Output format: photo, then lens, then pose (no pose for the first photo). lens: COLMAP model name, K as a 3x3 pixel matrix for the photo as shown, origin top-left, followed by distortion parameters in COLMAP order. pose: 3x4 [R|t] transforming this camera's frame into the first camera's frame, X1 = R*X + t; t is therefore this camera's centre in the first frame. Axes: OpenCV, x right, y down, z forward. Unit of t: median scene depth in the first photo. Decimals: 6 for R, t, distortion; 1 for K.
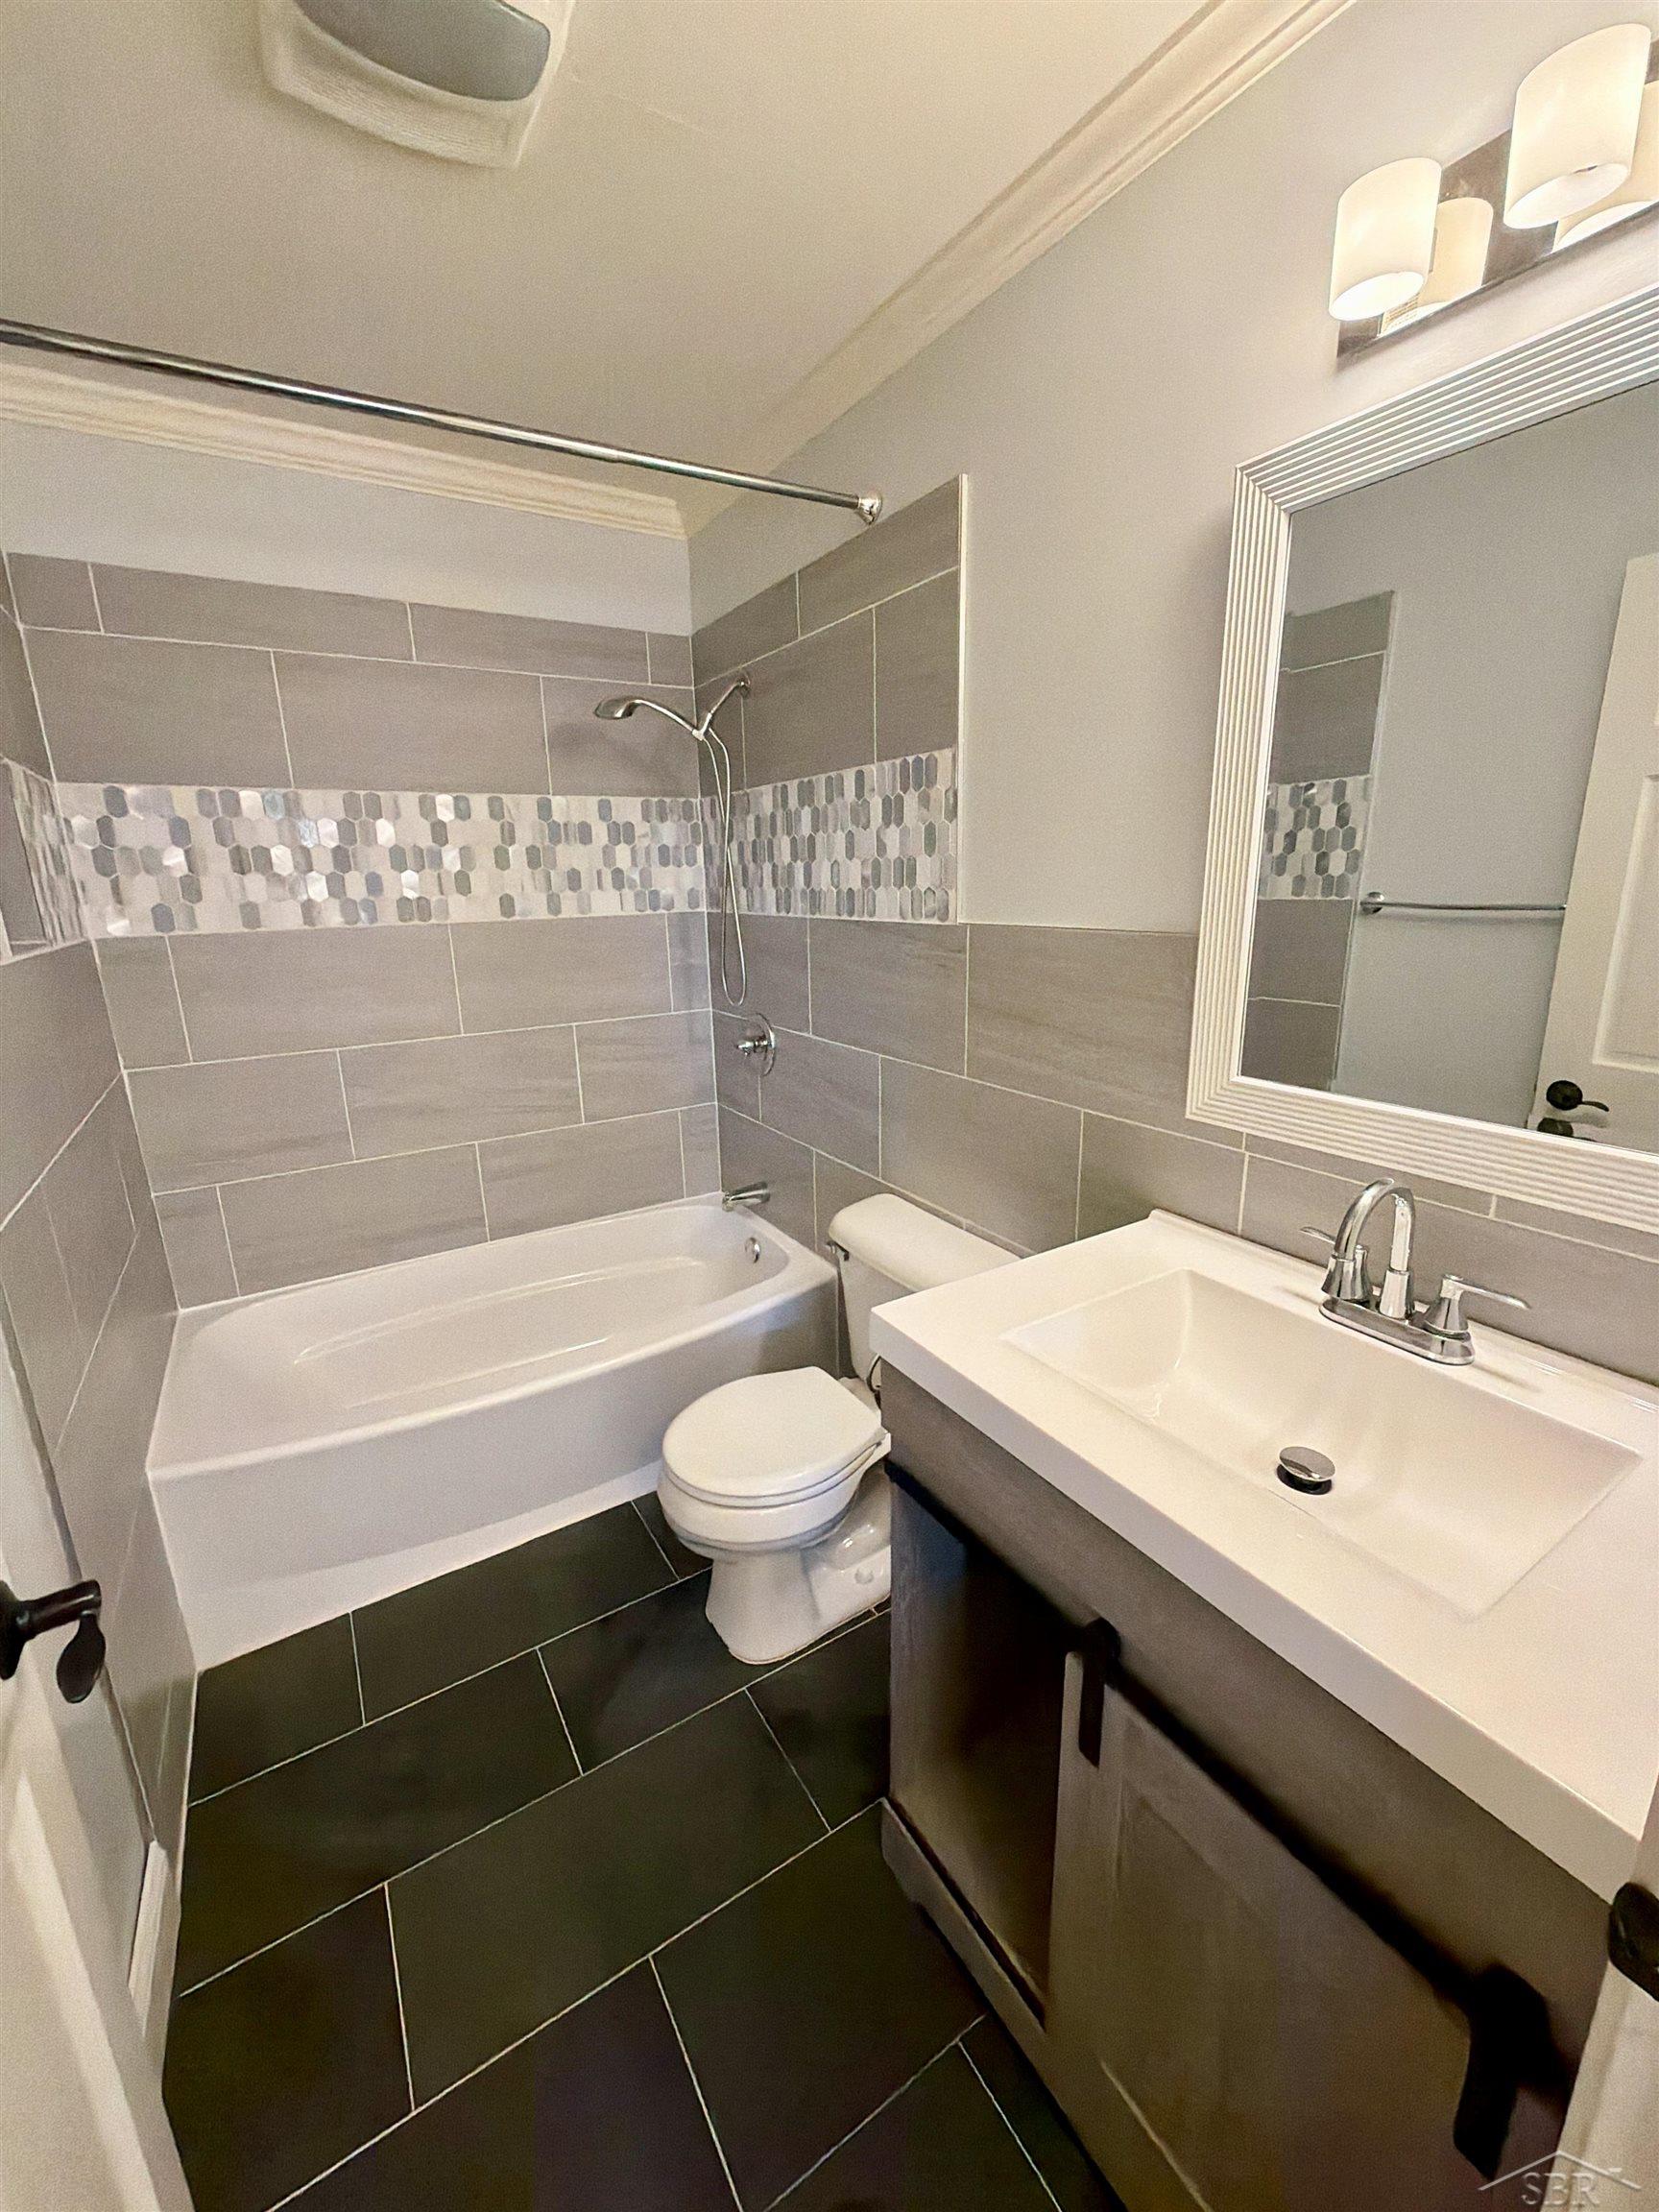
lens RADIAL K [[879.5, 0, 827.3], [0, 879.5, 1100.1], [0, 0, 1]] dist [0.001097, -0.000826]
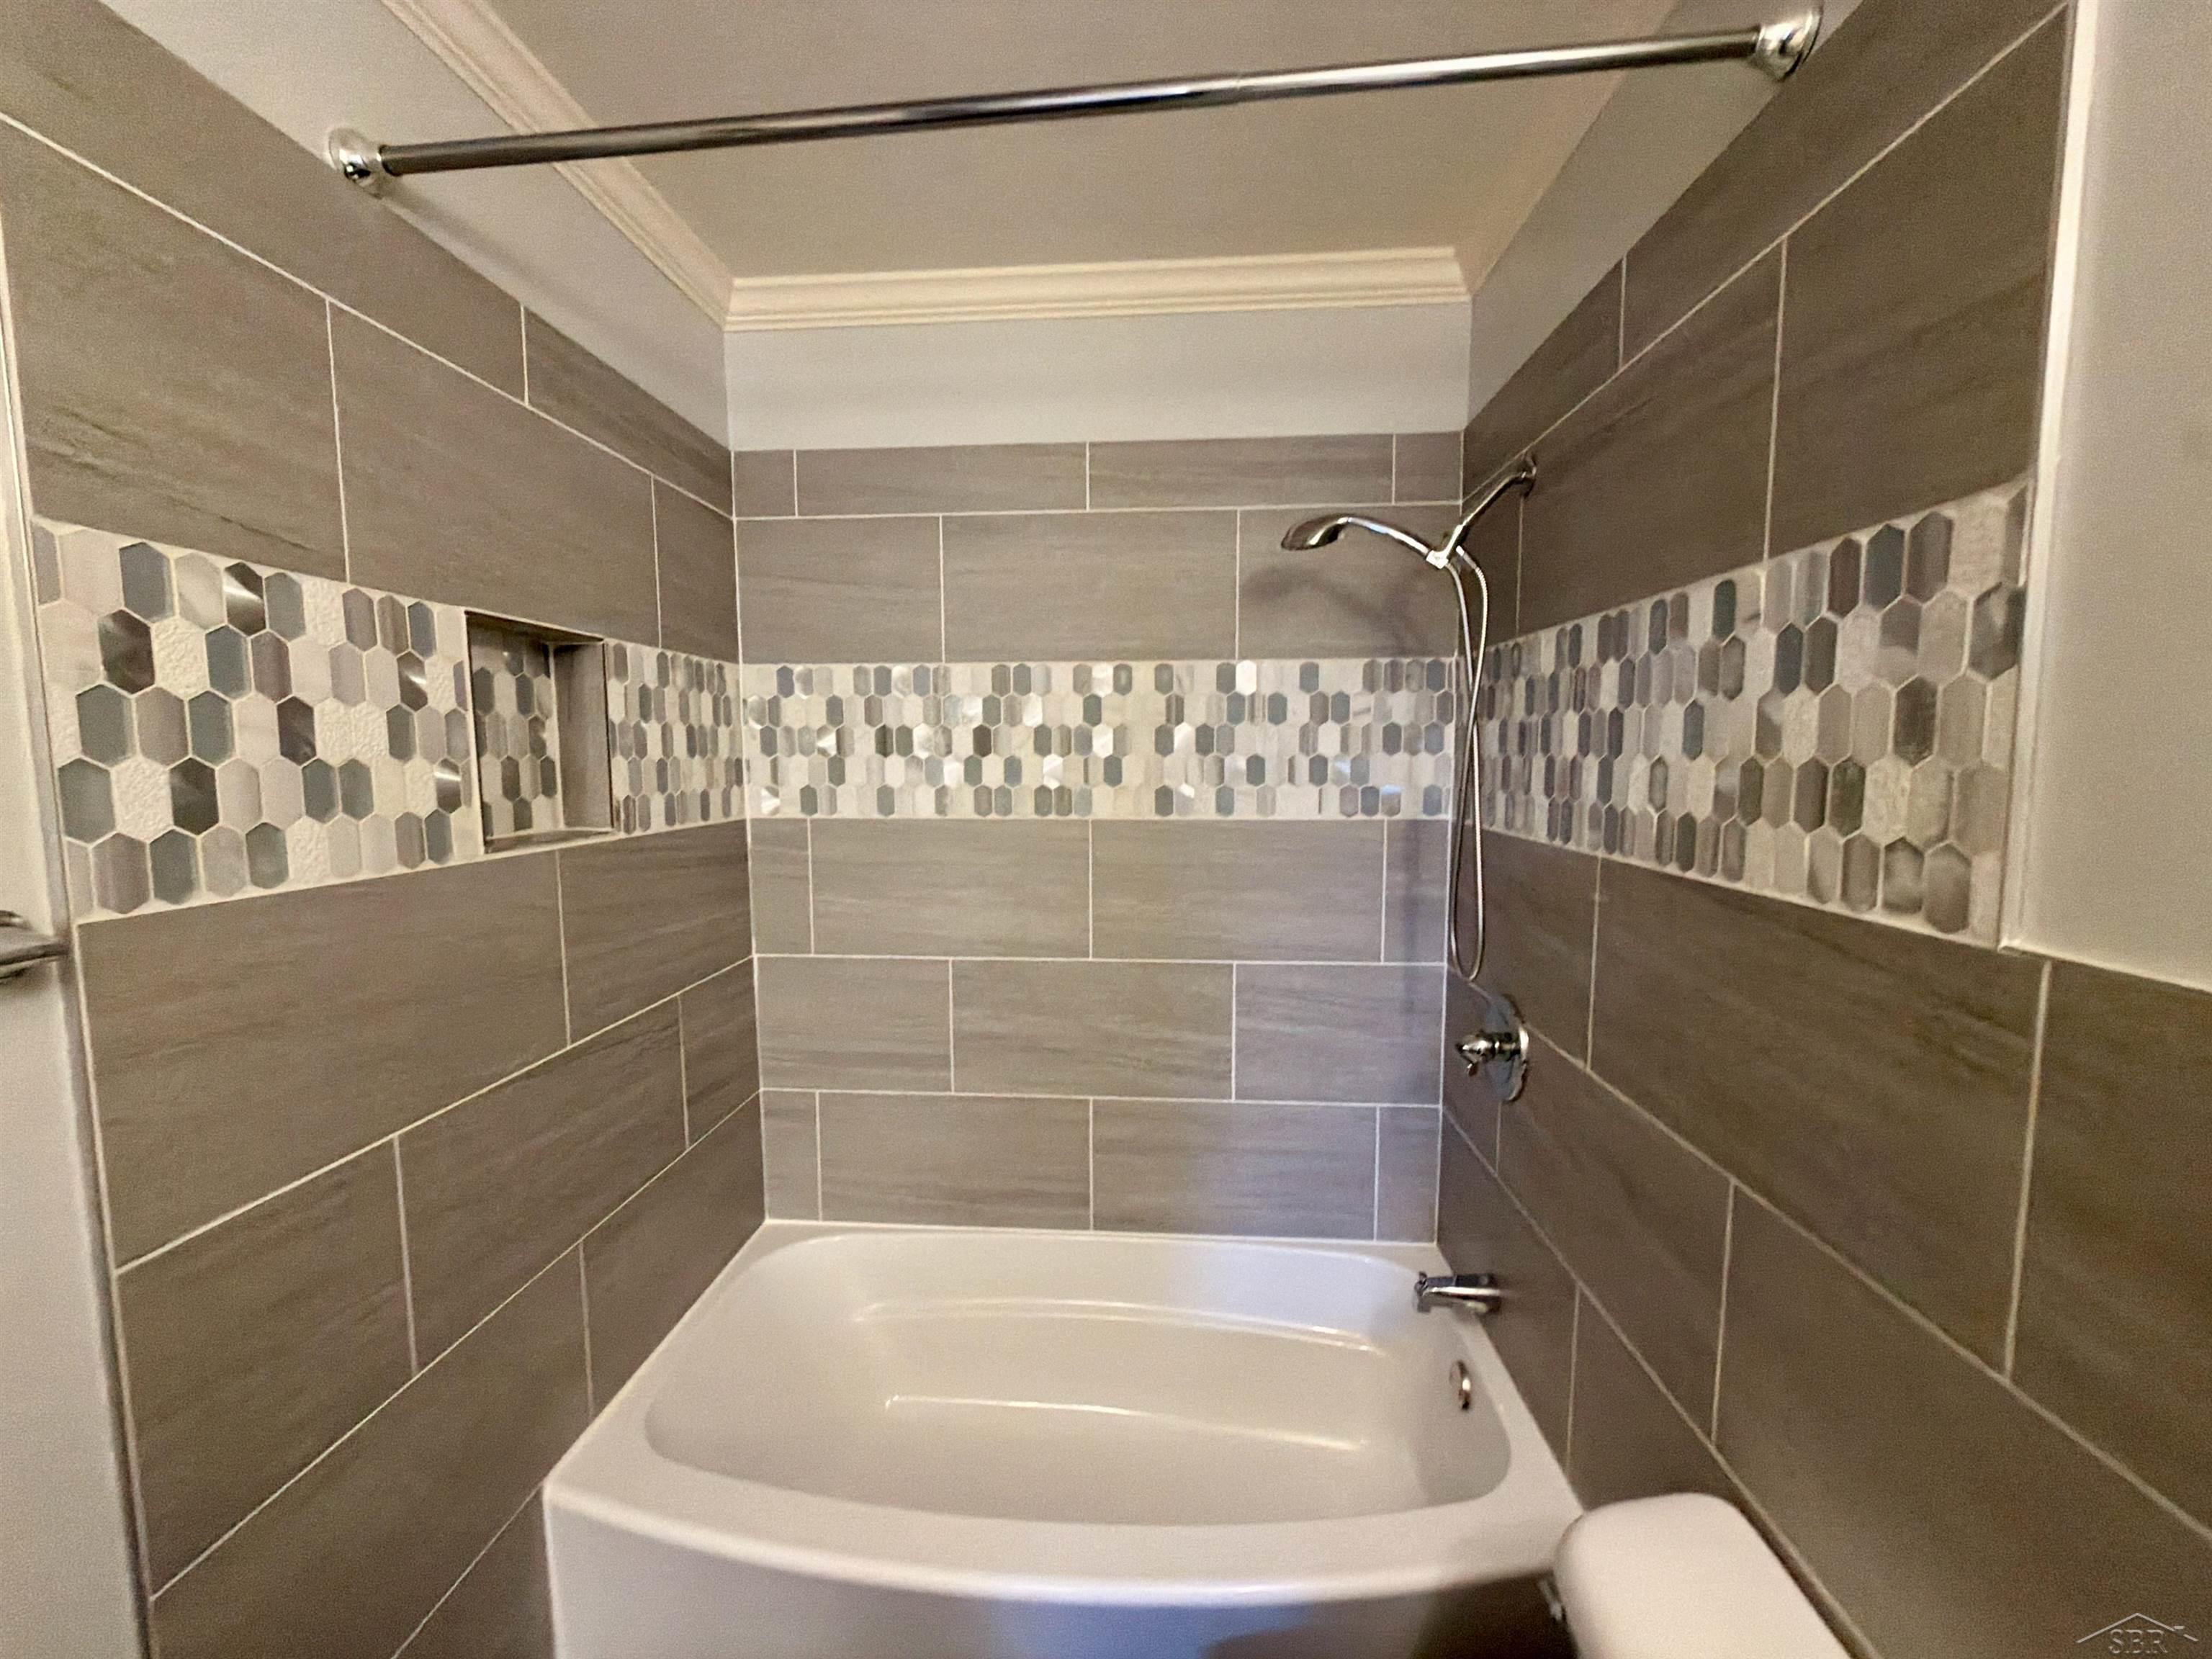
lens RADIAL K [[879.5, 0, 1101.3], [0, 879.5, 829.3], [0, 0, 1]] dist [0.001097, -0.000826]
pose [[0.811125, 0.072691, -0.580338, 0.043762], [-0.160827, 0.981717, -0.101817, -0.122842], [0.562327, 0.175921, 0.807985, 0.396459]]
